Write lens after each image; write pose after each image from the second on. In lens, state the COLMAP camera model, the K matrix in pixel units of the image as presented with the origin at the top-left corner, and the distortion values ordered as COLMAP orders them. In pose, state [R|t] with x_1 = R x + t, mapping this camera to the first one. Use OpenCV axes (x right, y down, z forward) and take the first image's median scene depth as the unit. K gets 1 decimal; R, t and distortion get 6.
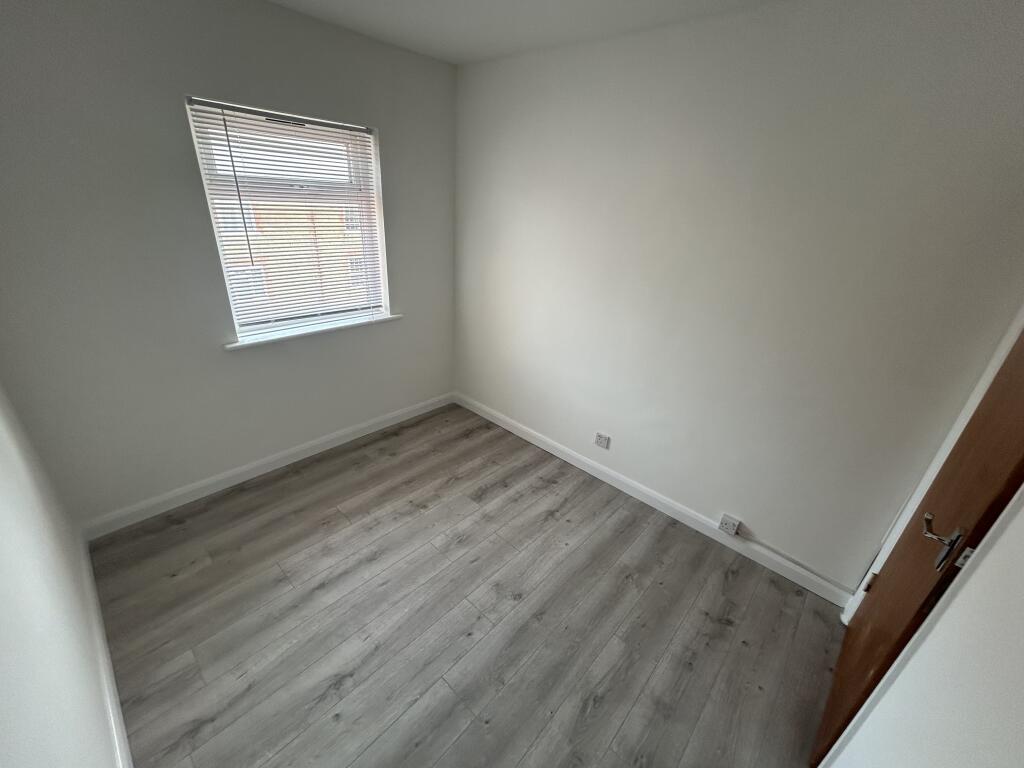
lens RADIAL K [[413.3, 0, 512.4], [0, 413.3, 383.7], [0, 0, 1]] dist [-0.011423, 0.008248]
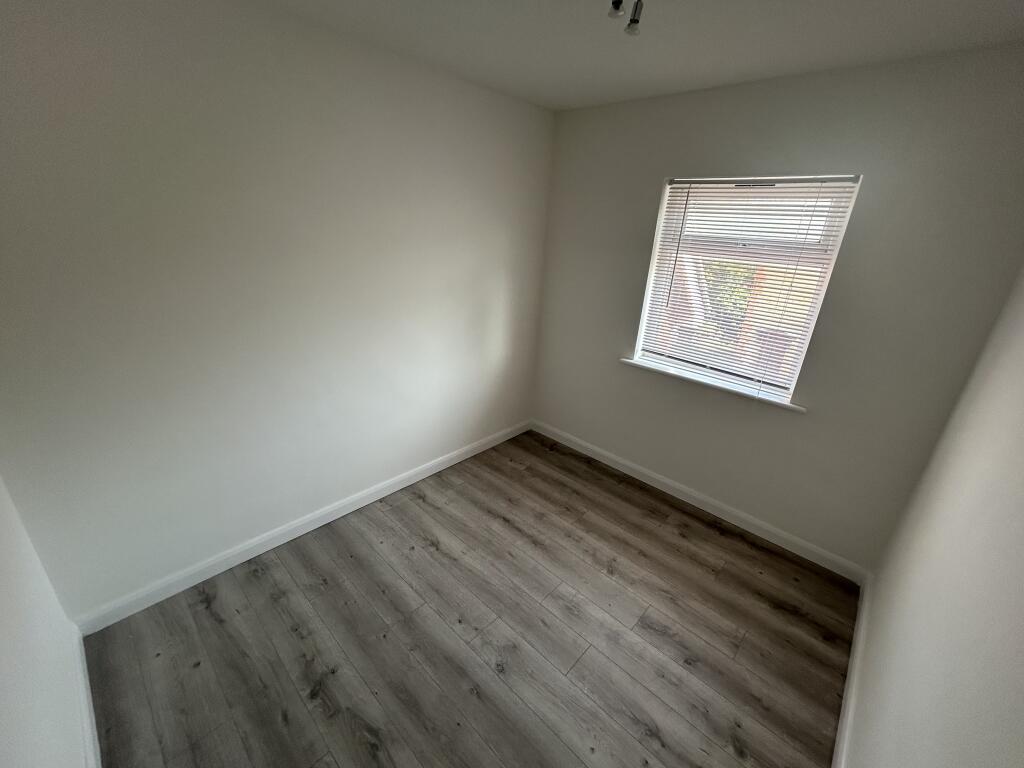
lens RADIAL K [[413.3, 0, 512.4], [0, 413.3, 383.7], [0, 0, 1]] dist [-0.011423, 0.008248]
pose [[-0.003747, 0.302677, -0.953086, 0.560725], [-0.468685, 0.841396, 0.269049, -0.205801], [0.883358, 0.447705, 0.138707, 0.528063]]
